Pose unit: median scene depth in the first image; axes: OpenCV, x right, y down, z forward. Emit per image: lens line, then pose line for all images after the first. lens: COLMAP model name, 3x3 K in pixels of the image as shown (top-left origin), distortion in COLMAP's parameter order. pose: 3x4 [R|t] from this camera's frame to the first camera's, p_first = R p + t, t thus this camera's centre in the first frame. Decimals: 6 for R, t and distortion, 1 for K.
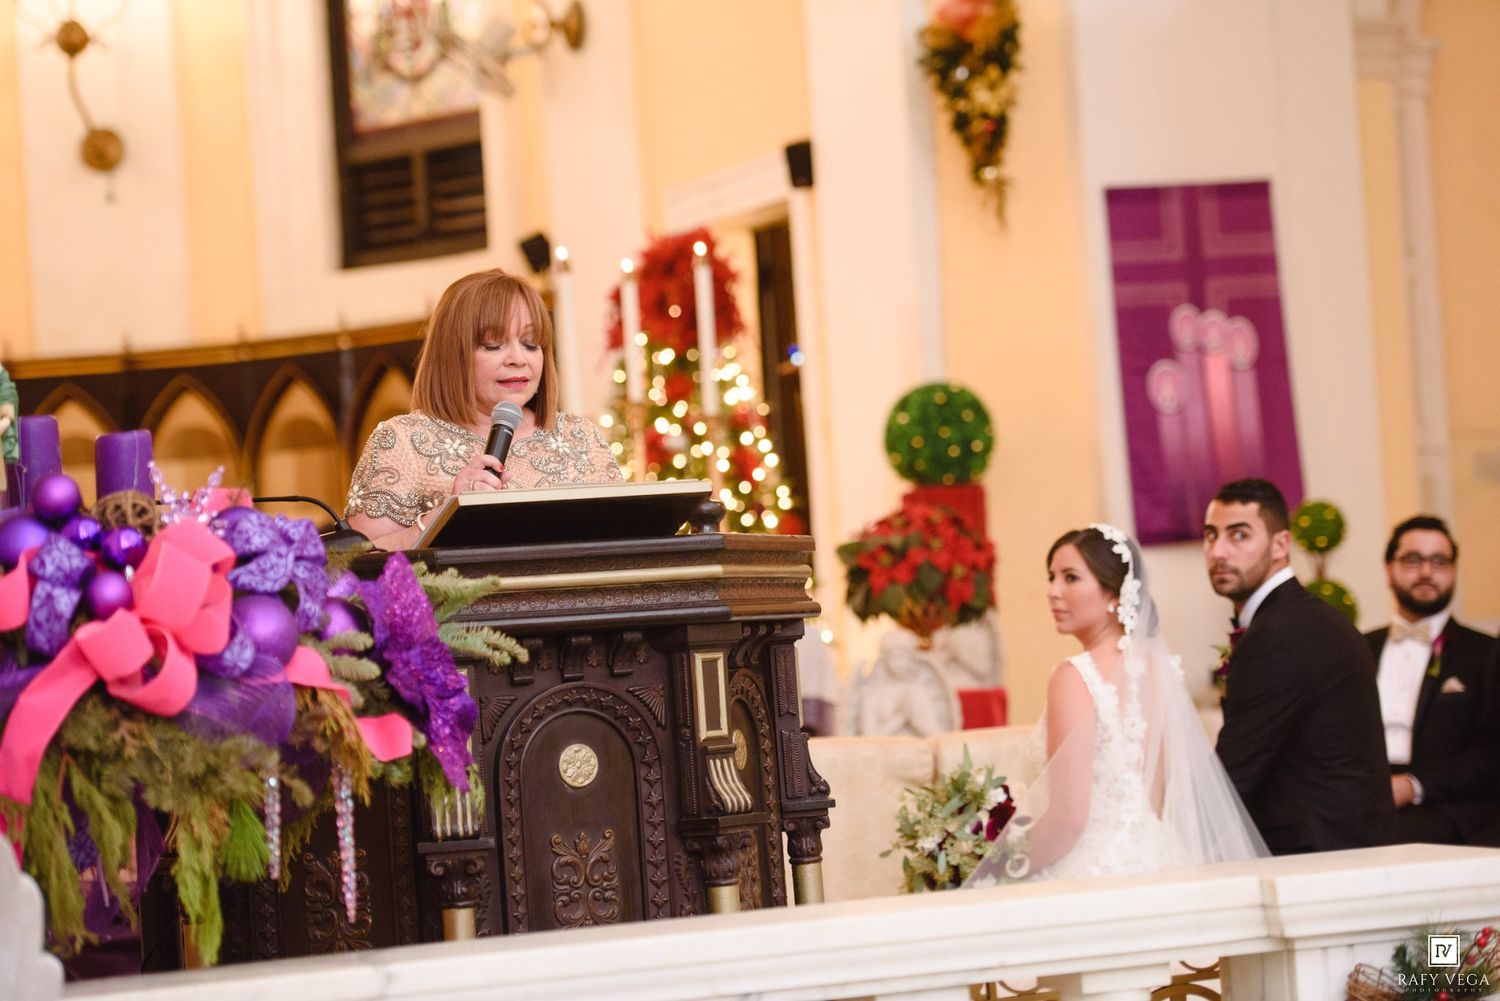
lens RADIAL K [[3945.1, 0, 750.0], [0, 3945.1, 500.5], [0, 0, 1]] dist [0.239860, 0.022529]
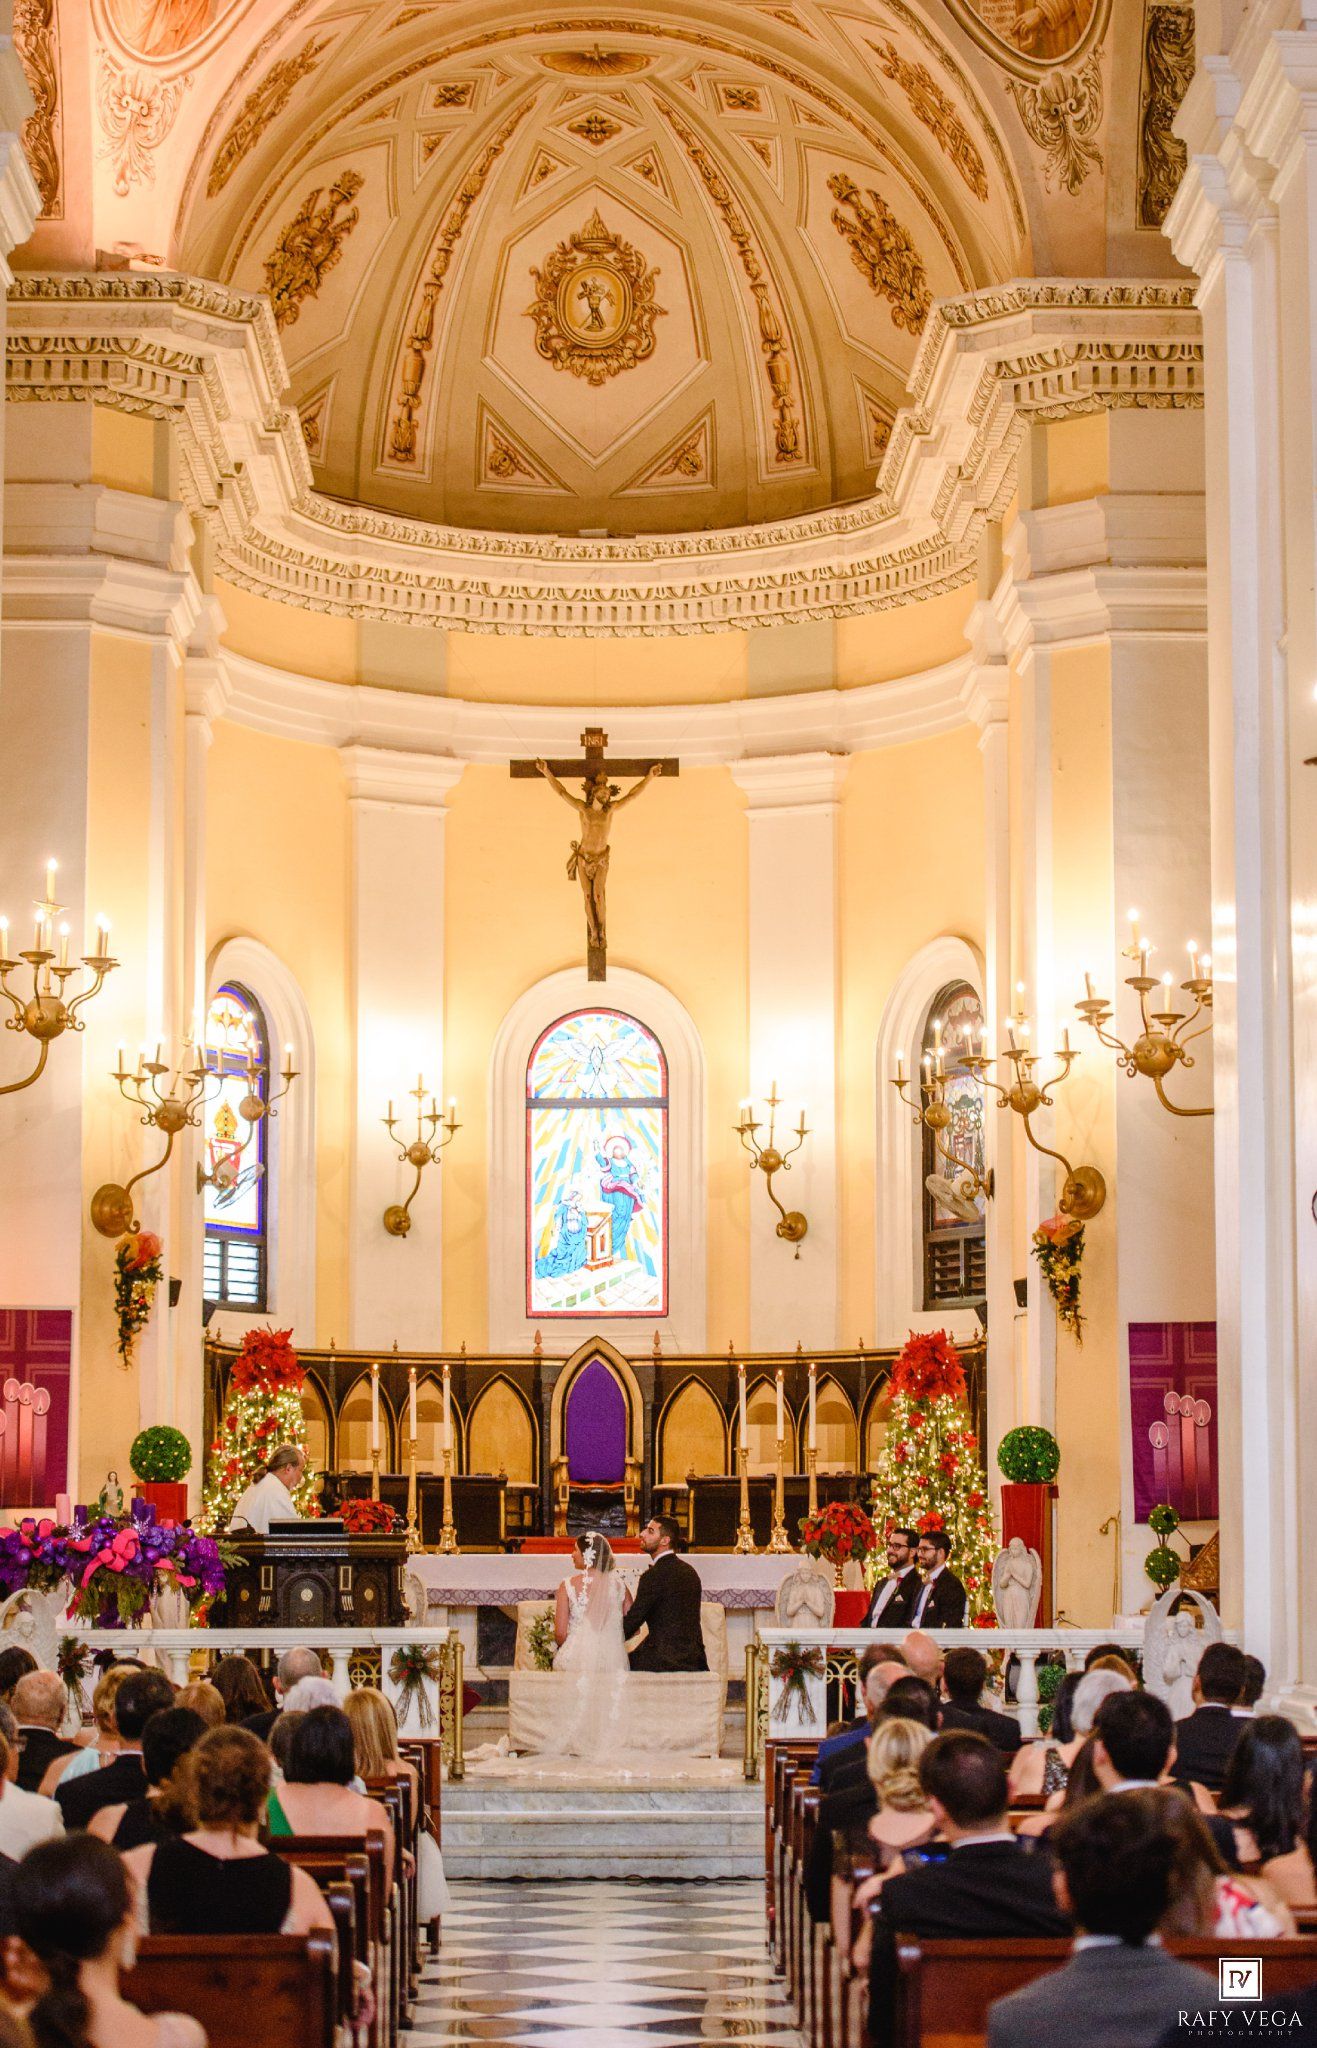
lens RADIAL K [[4817.5, 0, 658.5], [0, 4817.5, 1024.0], [0, 0, 1]] dist [-0.005094, 0.062499]
pose [[0.922571, 0.021942, -0.385203, 0.739779], [-0.045343, 0.997629, -0.051772, -0.091856], [0.383153, 0.065230, 0.921379, -1.135866]]
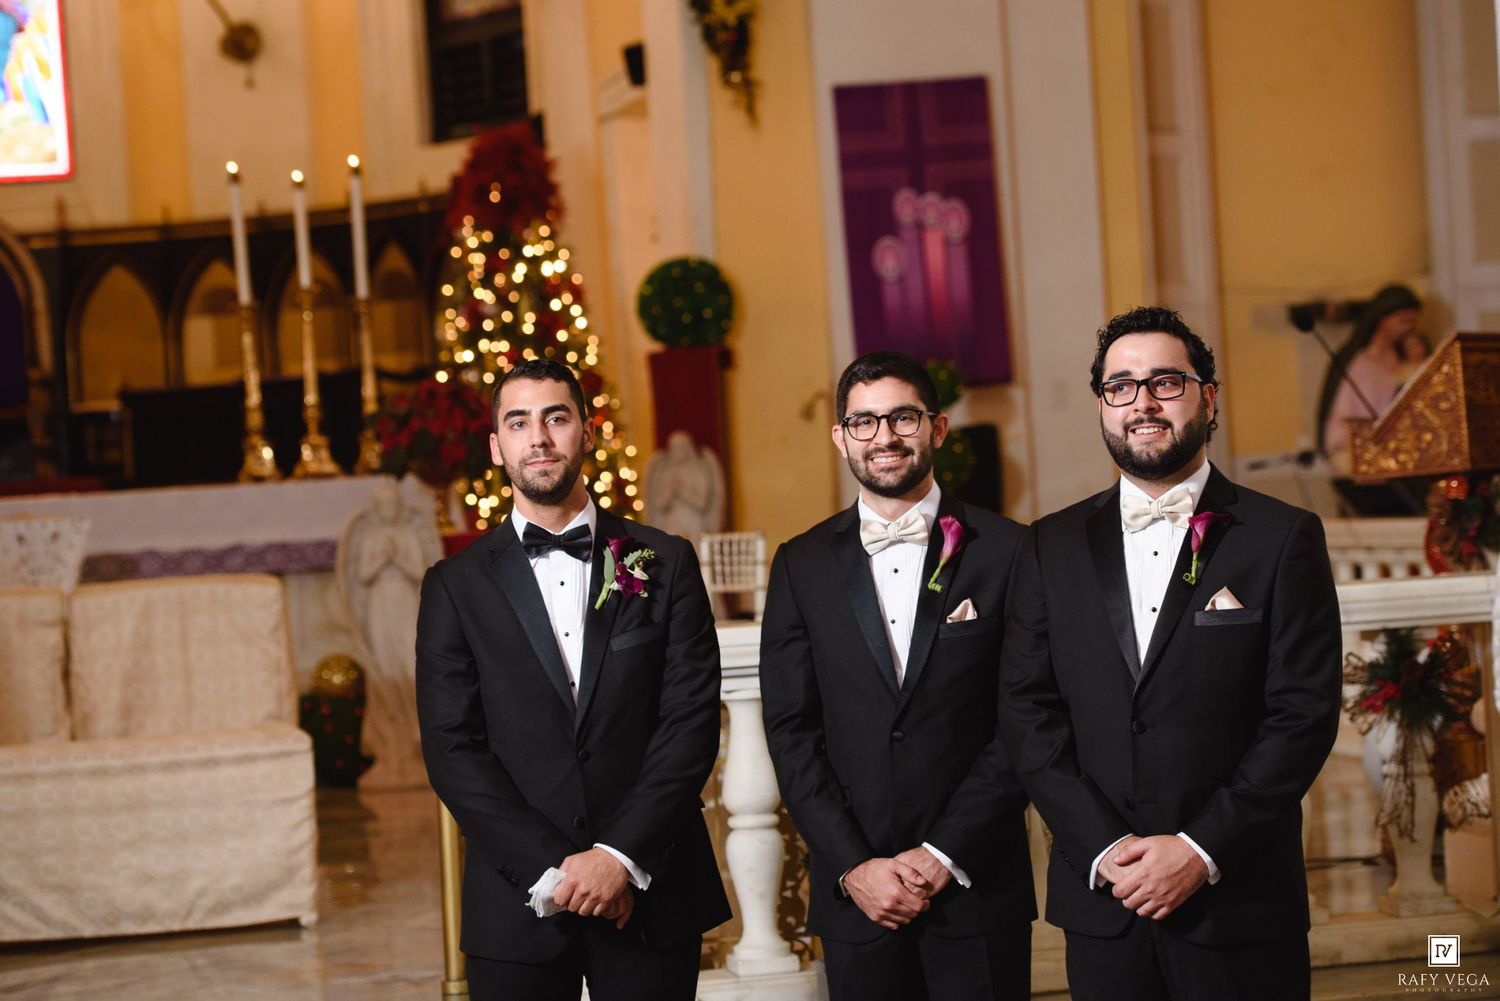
lens RADIAL K [[3796.9, 0, 750.0], [0, 3796.9, 500.5], [0, 0, 1]] dist [0.059634, 0.787518]
pose [[0.979165, 0.003492, -0.203034, 0.290678], [0.007942, 0.998428, 0.055476, -0.020172], [0.202909, -0.055933, 0.977599, -0.097782]]
